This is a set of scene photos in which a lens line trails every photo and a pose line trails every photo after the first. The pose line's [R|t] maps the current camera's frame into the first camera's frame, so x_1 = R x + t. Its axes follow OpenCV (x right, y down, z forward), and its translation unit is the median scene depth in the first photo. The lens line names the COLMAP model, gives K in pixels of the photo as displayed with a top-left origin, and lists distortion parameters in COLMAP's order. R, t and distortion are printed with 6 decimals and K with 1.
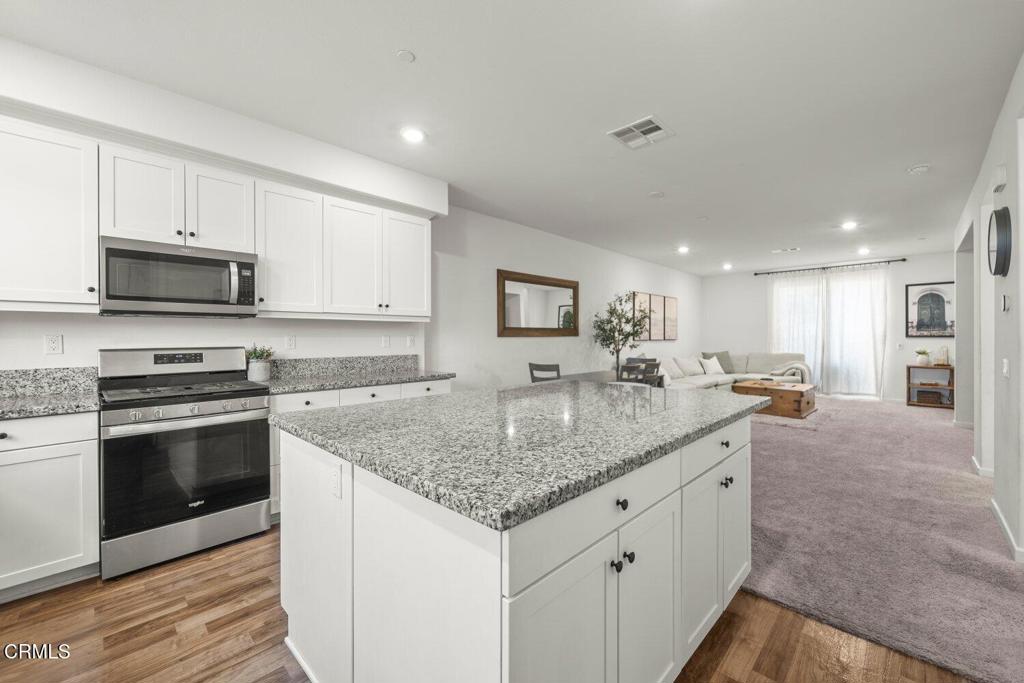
lens RADIAL K [[412.0, 0, 523.6], [0, 412.0, 336.6], [0, 0, 1]] dist [-0.002469, 0.000737]
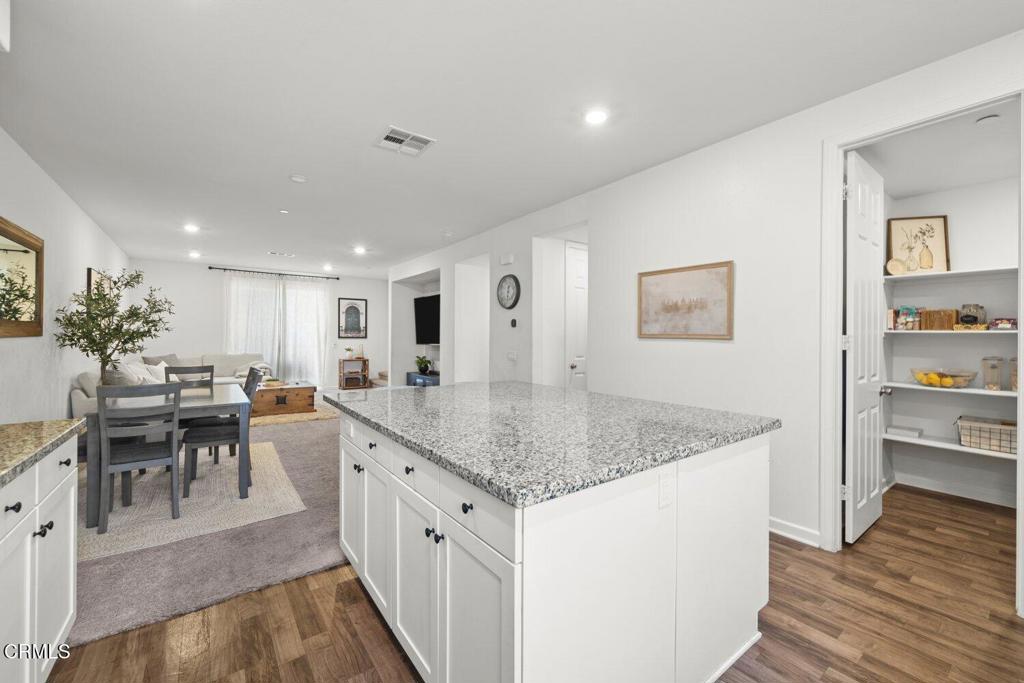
lens RADIAL K [[412.0, 0, 516.6], [0, 412.0, 338.4], [0, 0, 1]] dist [-0.002469, 0.000737]
pose [[0.168728, 0.000389, 0.985663, -0.267900], [-0.007427, 0.999972, 0.000877, -0.002875], [-0.985635, -0.007468, 0.168726, 0.227689]]
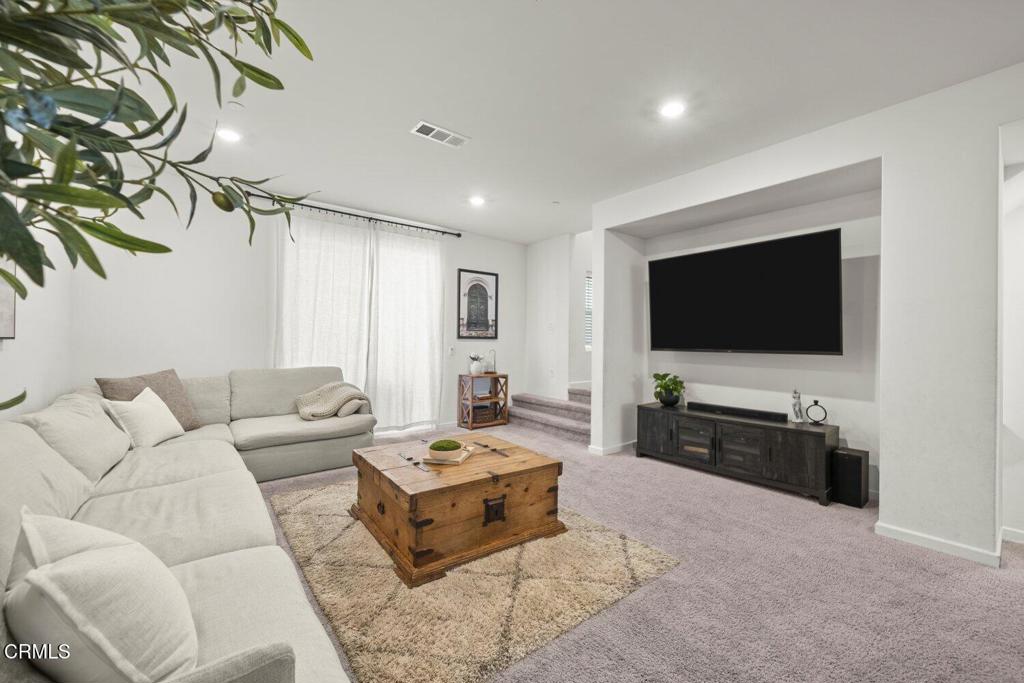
lens RADIAL K [[412.0, 0, 512.1], [0, 412.0, 338.8], [0, 0, 1]] dist [-0.002469, 0.000737]
pose [[0.145803, 0.011048, 0.989252, 0.206934], [-0.012047, 0.999883, -0.009392, 0.008228], [-0.989240, -0.010548, 0.145920, 0.811042]]
